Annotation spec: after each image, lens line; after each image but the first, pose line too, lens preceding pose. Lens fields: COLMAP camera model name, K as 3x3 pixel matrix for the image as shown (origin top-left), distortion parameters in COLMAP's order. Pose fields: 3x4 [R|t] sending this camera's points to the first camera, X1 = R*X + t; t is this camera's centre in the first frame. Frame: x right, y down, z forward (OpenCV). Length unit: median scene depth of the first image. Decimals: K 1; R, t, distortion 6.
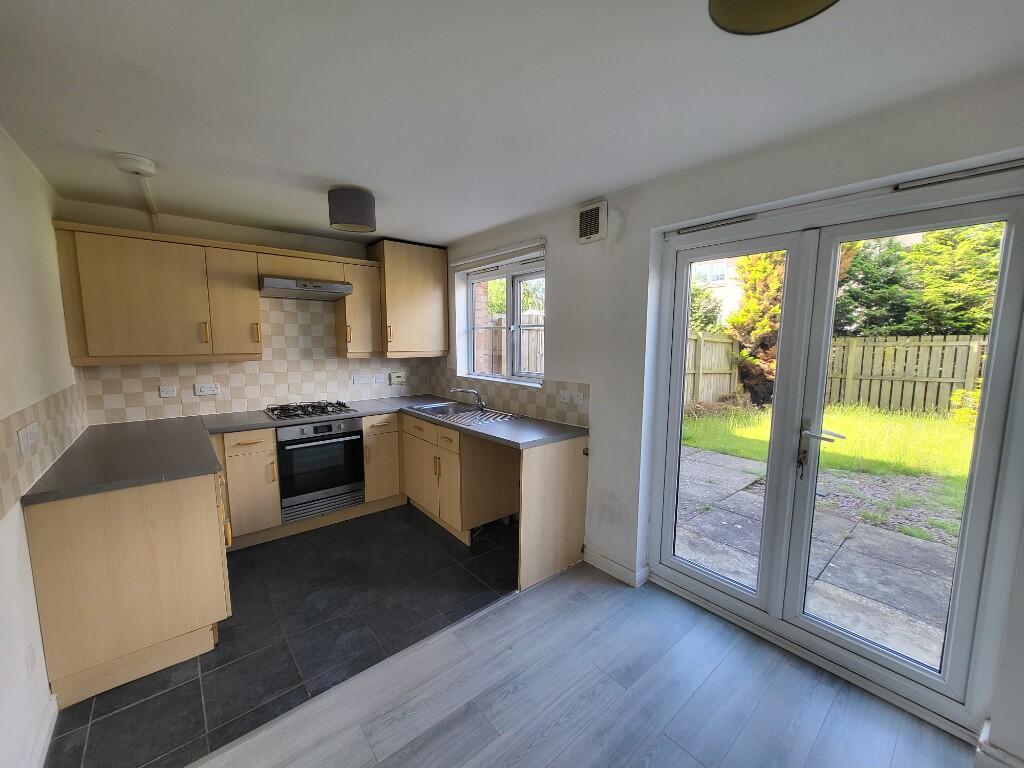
lens RADIAL K [[405.4, 0, 512.0], [0, 405.4, 384.0], [0, 0, 1]] dist [0.000762, 0.000063]
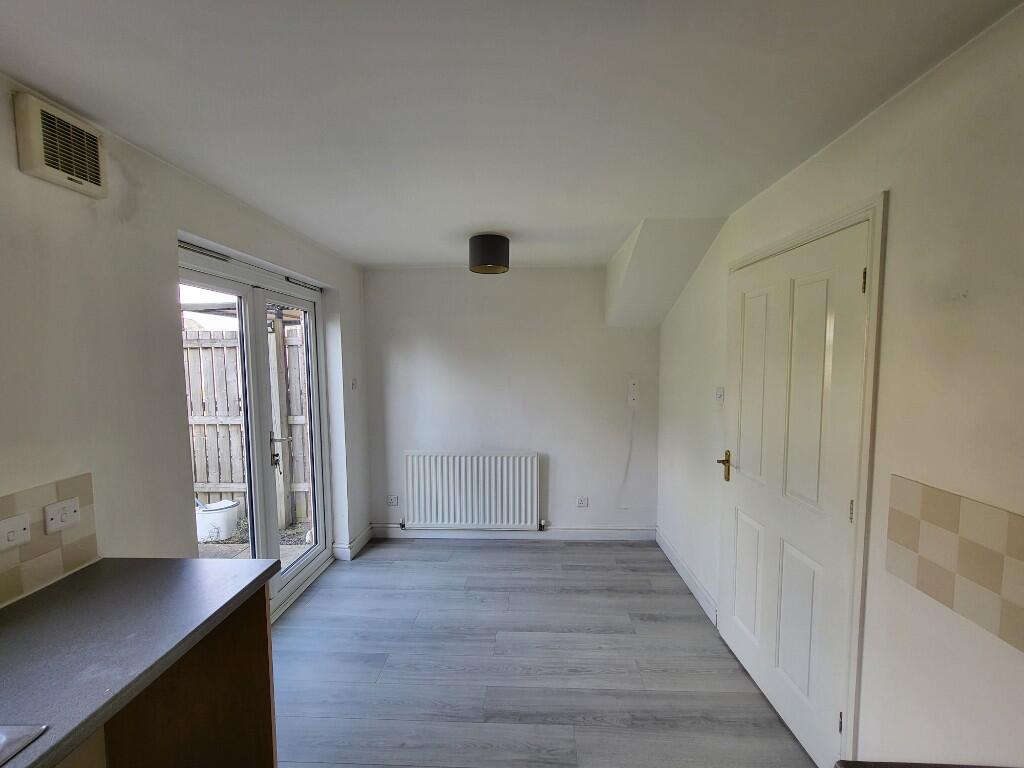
lens RADIAL K [[405.4, 0, 512.0], [0, 405.4, 384.0], [0, 0, 1]] dist [0.000762, 0.000063]
pose [[-0.733394, -0.045427, 0.678285, -0.597109], [0.078194, 0.985505, 0.150550, -0.161931], [-0.675292, 0.163450, -0.719211, 1.128039]]
